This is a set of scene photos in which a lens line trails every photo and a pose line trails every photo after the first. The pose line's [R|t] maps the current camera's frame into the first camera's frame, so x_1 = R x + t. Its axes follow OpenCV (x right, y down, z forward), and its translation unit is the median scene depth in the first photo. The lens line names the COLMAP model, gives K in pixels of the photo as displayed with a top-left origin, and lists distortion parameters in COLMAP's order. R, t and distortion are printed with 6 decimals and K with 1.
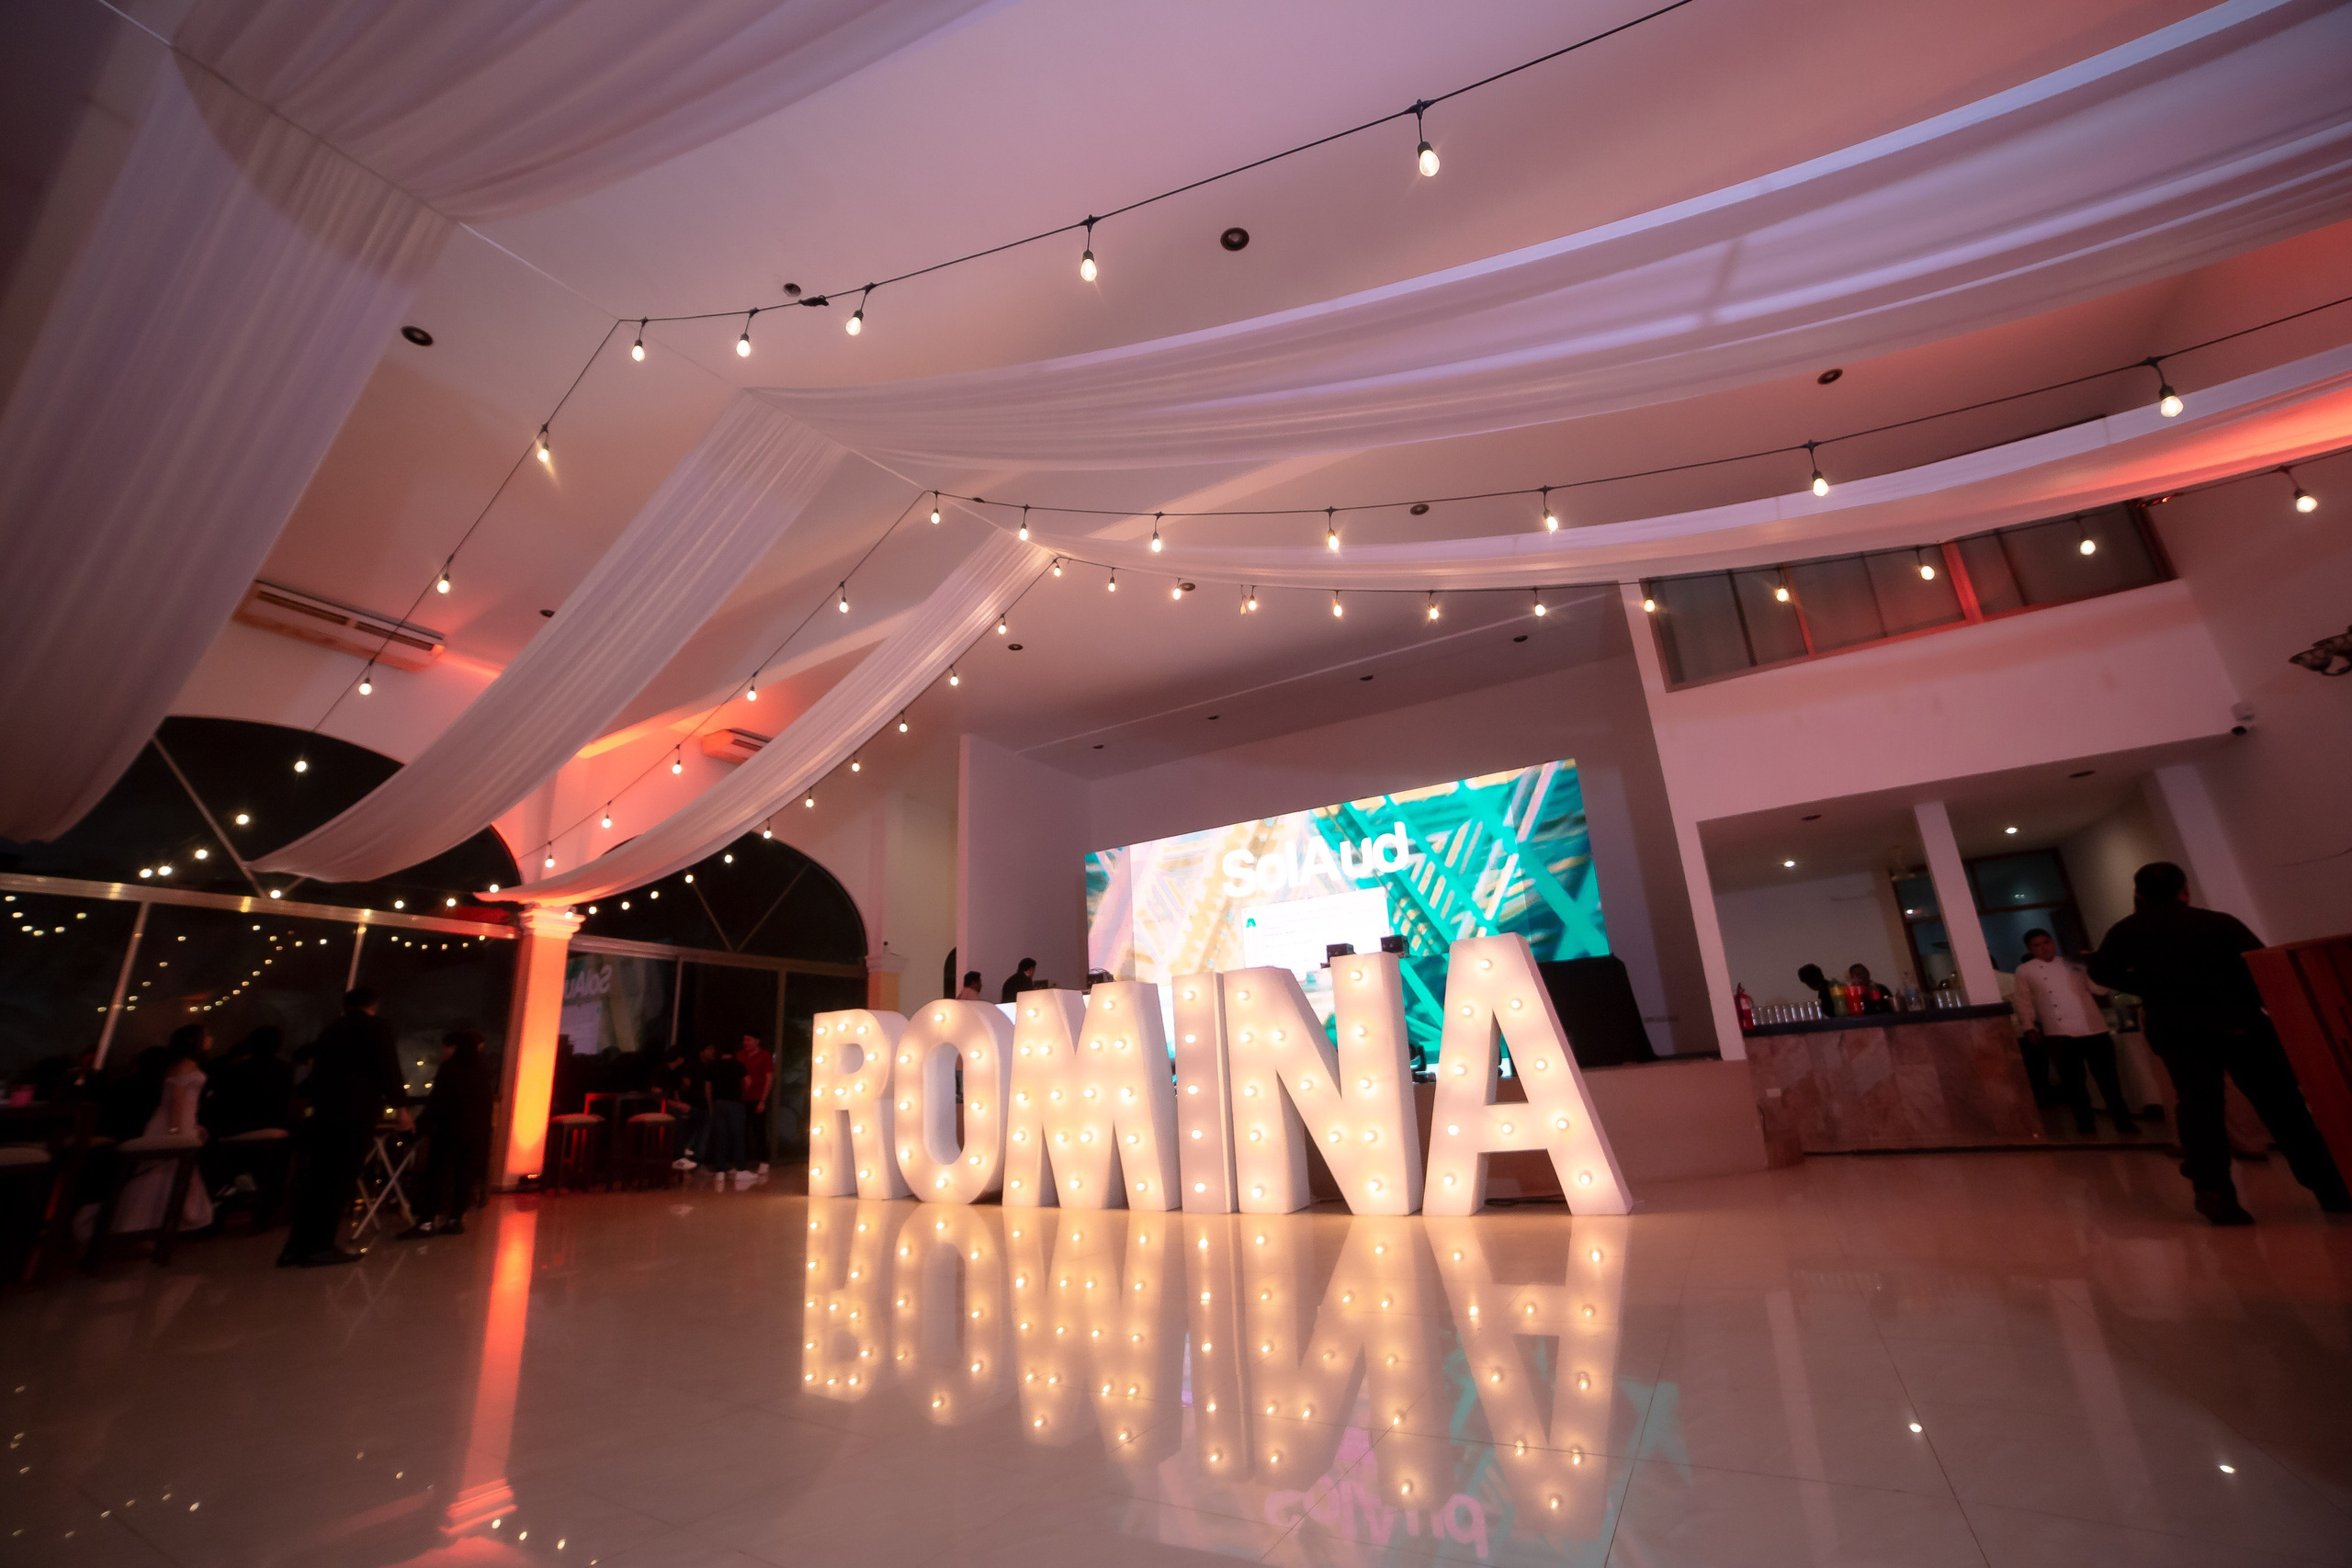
lens RADIAL K [[948.5, 0, 1164.5], [0, 948.5, 786.0], [0, 0, 1]] dist [-0.113378, 0.042936]
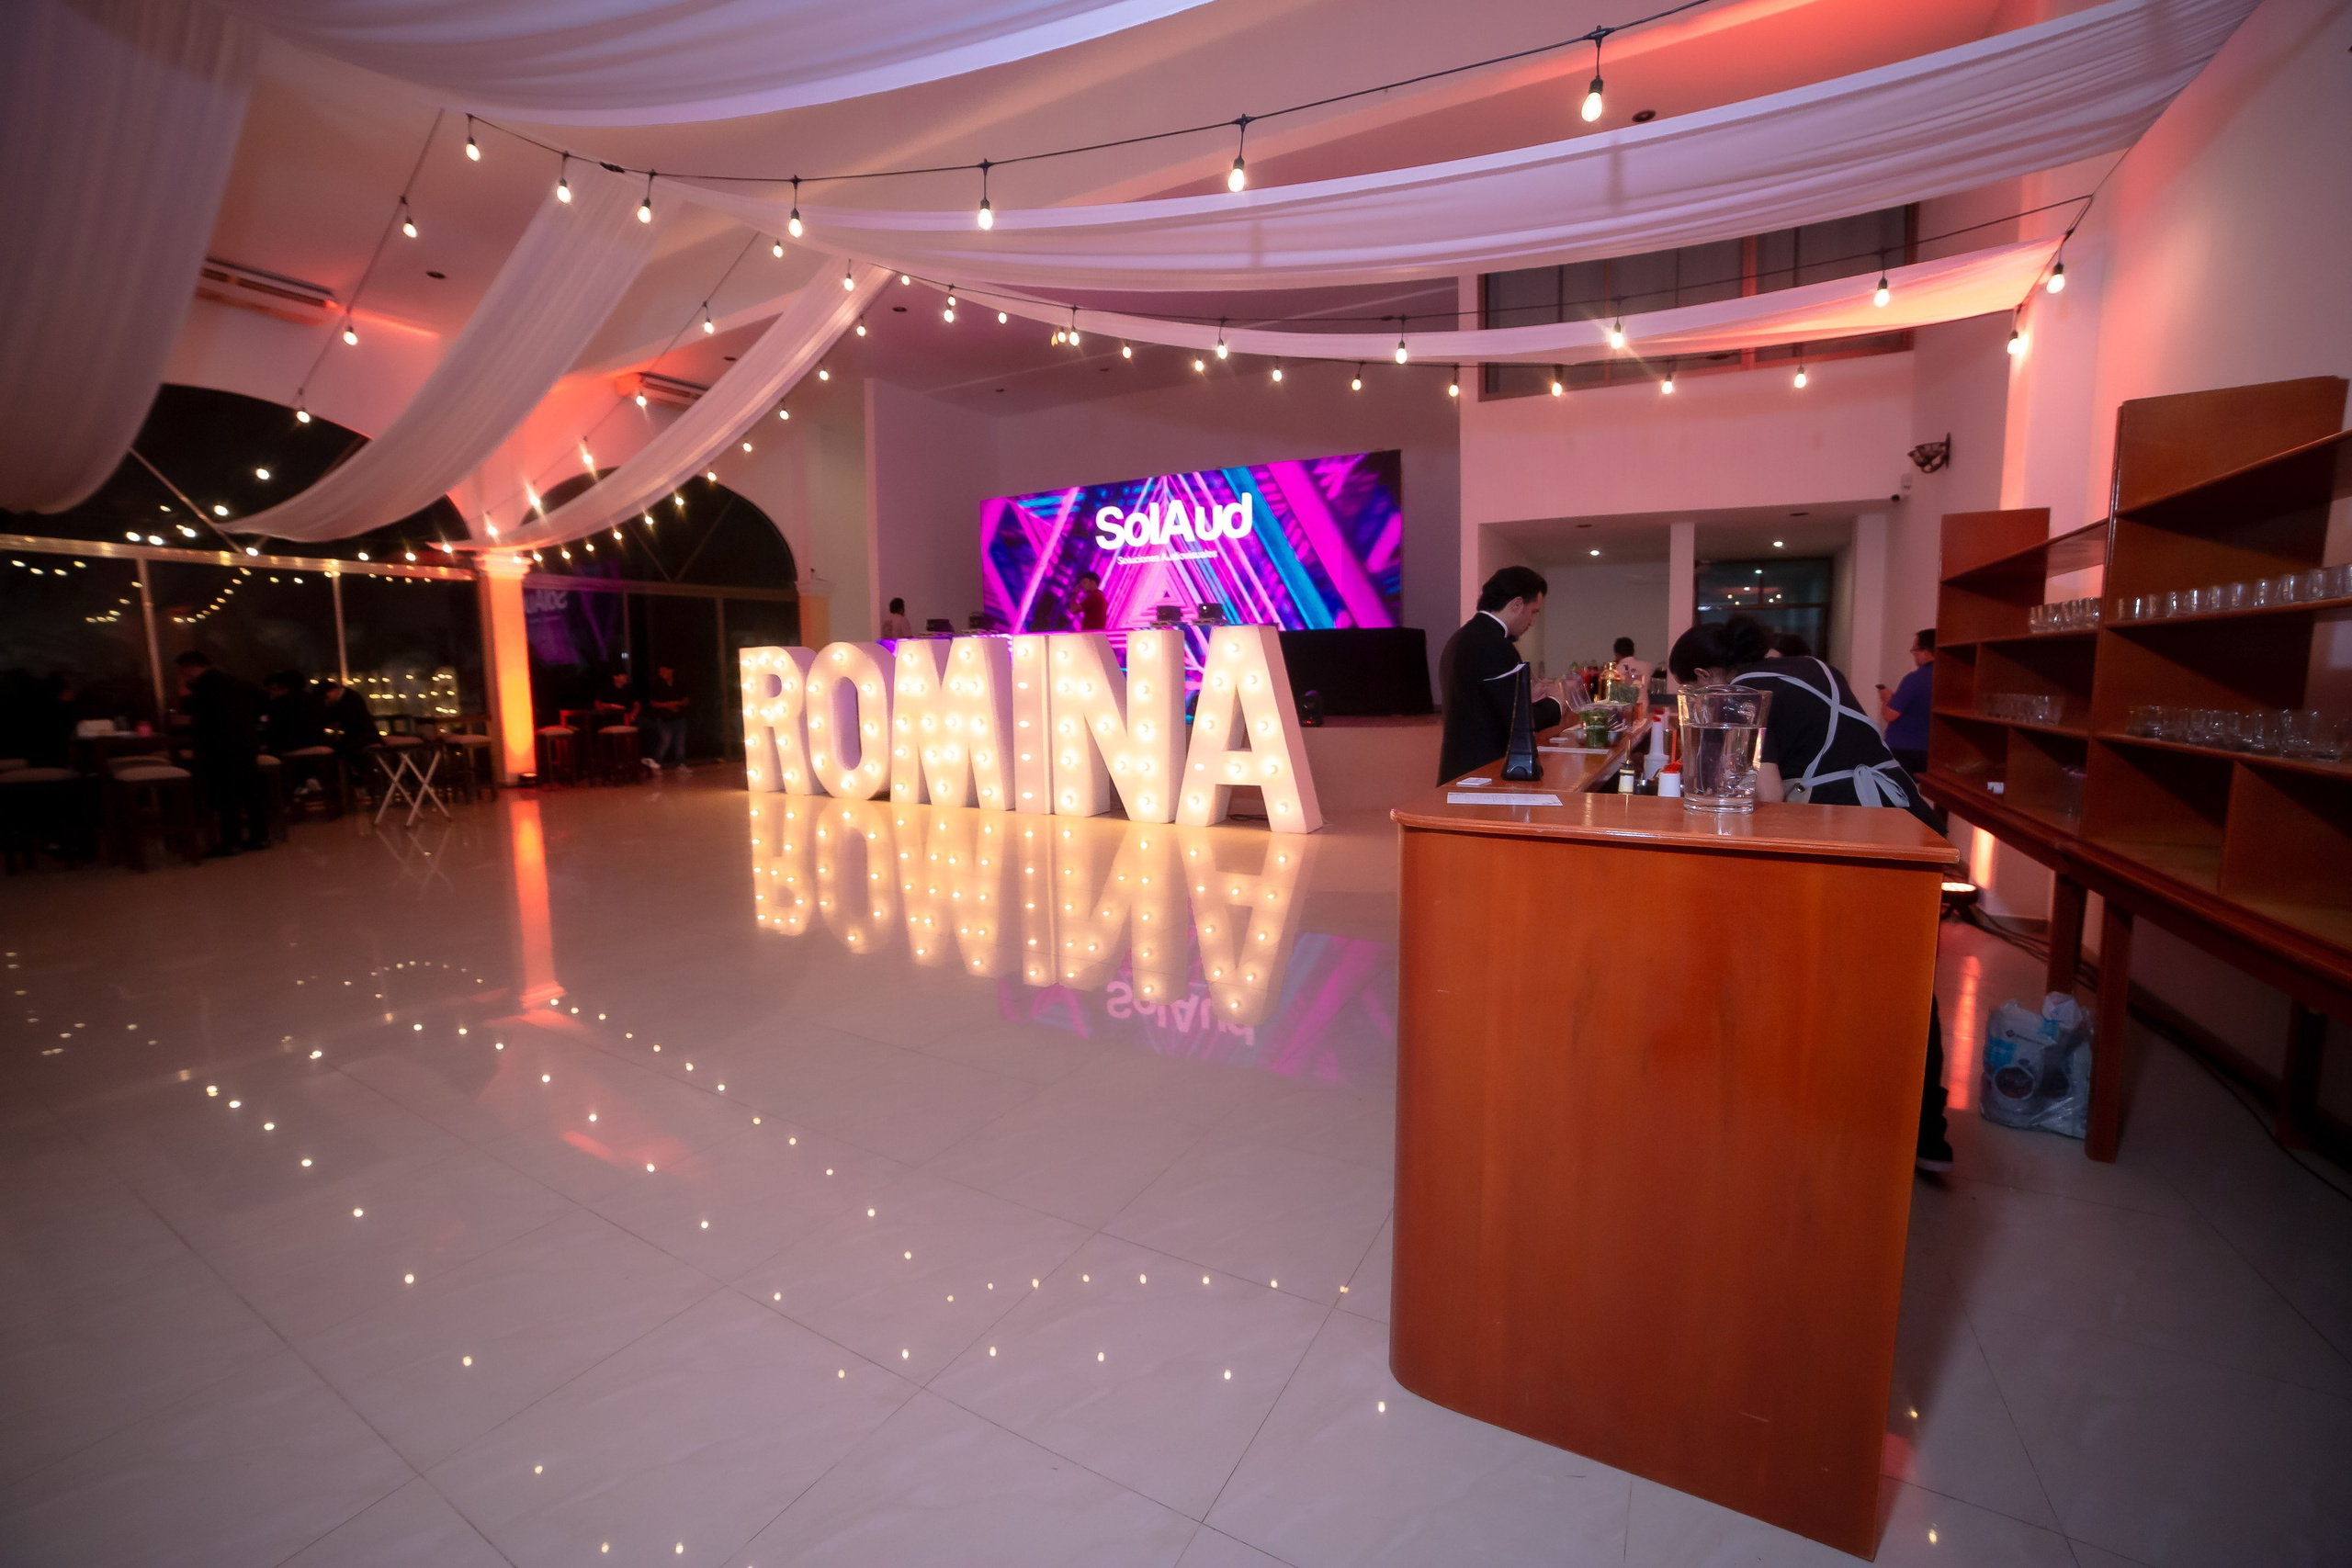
lens RADIAL K [[948.5, 0, 1164.5], [0, 948.5, 786.0], [0, 0, 1]] dist [-0.113378, 0.042936]
pose [[0.998789, 0.030973, 0.038230, 0.168059], [-0.043970, 0.910557, 0.411039, -0.139414], [-0.022079, -0.412222, 0.910816, -0.225452]]
